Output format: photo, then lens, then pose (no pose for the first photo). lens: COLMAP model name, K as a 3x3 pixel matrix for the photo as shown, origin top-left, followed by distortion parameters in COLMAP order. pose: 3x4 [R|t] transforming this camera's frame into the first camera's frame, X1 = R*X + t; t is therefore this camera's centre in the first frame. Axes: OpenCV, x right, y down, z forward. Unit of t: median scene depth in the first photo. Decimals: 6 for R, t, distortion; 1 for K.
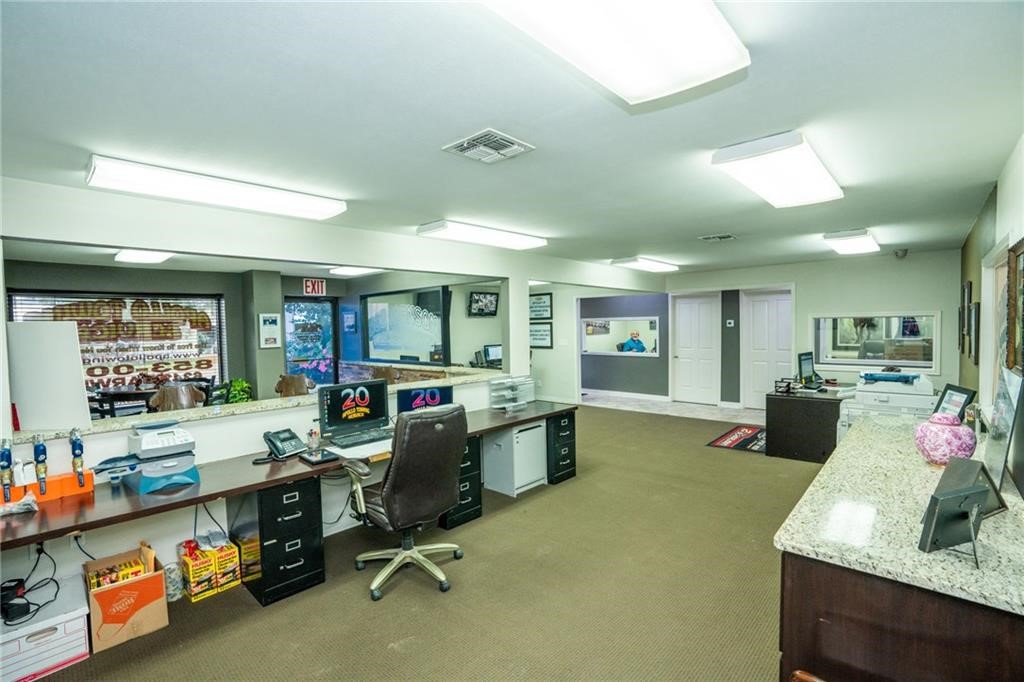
lens RADIAL K [[466.3, 0, 506.8], [0, 466.3, 341.6], [0, 0, 1]] dist [-0.004195, -0.000329]
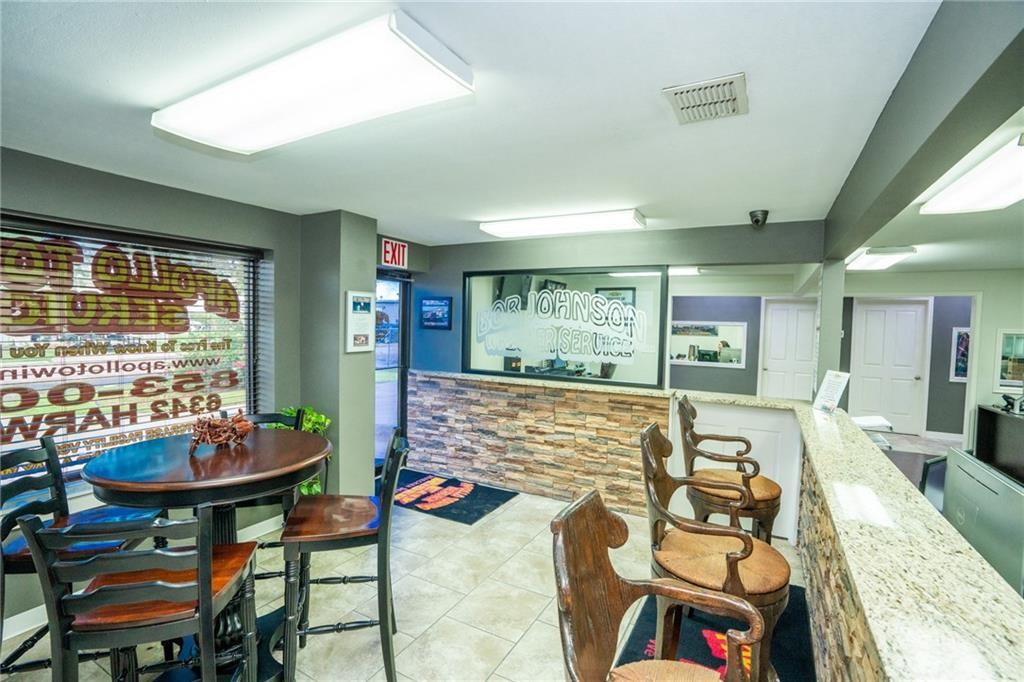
lens RADIAL K [[466.3, 0, 517.3], [0, 466.3, 343.1], [0, 0, 1]] dist [-0.004195, -0.000329]
pose [[0.966707, 0.031714, 0.253911, -0.473605], [-0.034019, 0.999410, 0.004691, -0.006774], [-0.253613, -0.013173, 0.967216, 0.407673]]
